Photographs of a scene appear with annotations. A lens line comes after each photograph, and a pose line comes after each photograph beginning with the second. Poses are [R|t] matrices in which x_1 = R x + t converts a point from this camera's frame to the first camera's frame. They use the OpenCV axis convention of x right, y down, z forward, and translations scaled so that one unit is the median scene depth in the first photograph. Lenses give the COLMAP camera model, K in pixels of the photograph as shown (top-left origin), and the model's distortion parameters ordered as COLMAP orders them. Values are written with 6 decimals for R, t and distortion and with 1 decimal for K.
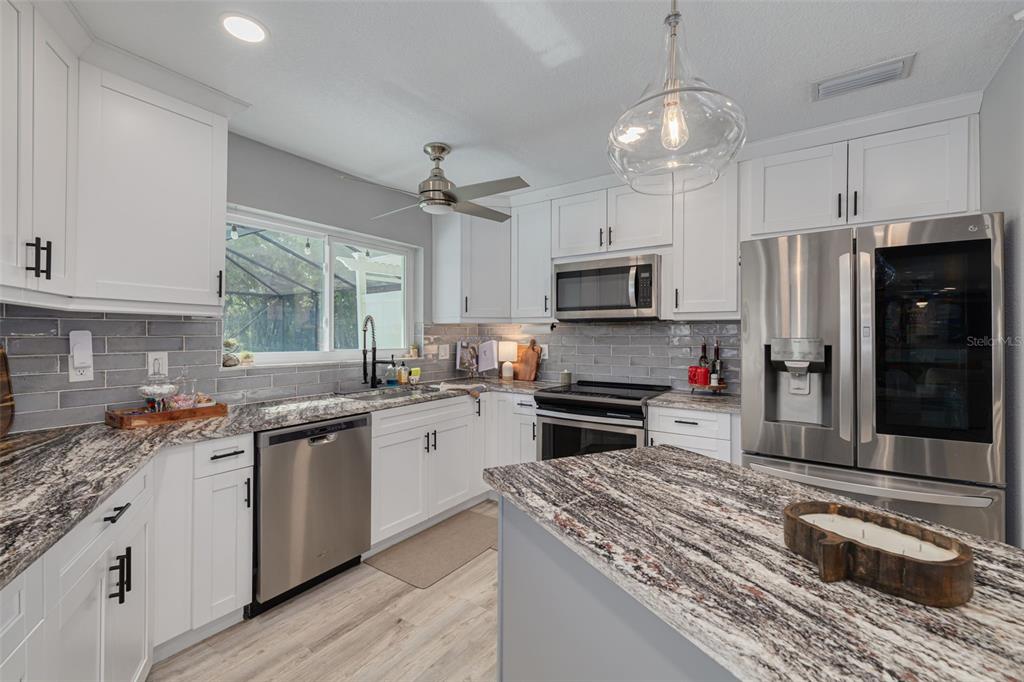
lens RADIAL K [[436.4, 0, 507.5], [0, 436.4, 335.0], [0, 0, 1]] dist [0.001264, 0.000177]
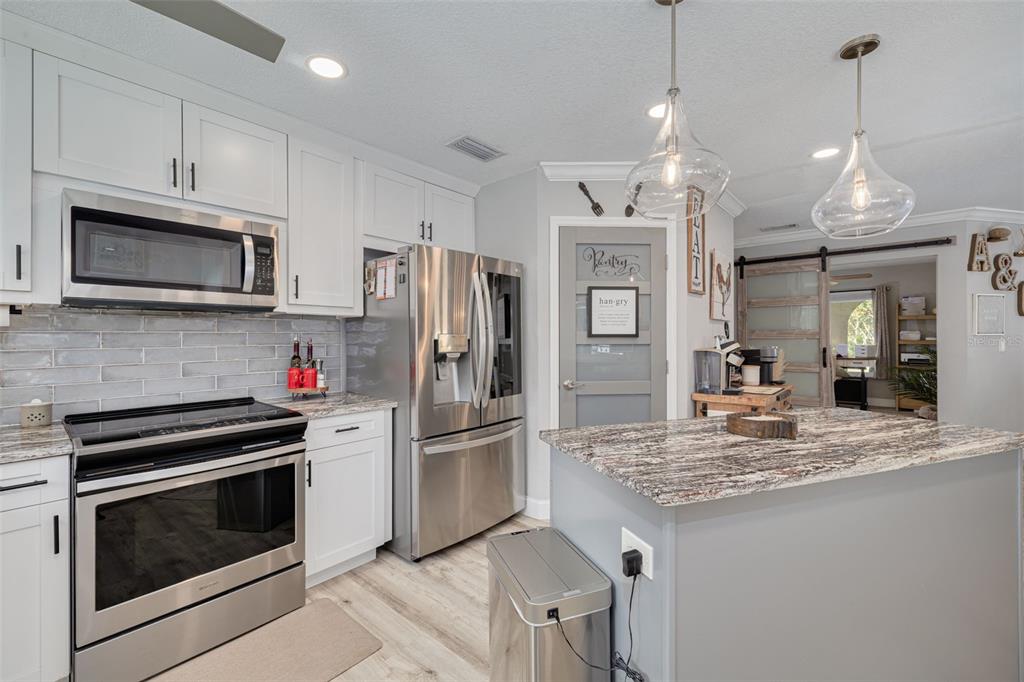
lens RADIAL K [[424.4, 0, 510.1], [0, 424.4, 335.1], [0, 0, 1]] dist [-0.000498, 0.000023]
pose [[0.117782, 0.001182, 0.993039, -0.410334], [0.000096, 0.999999, -0.001201, 0.009562], [-0.993039, 0.000237, 0.117782, 0.568817]]
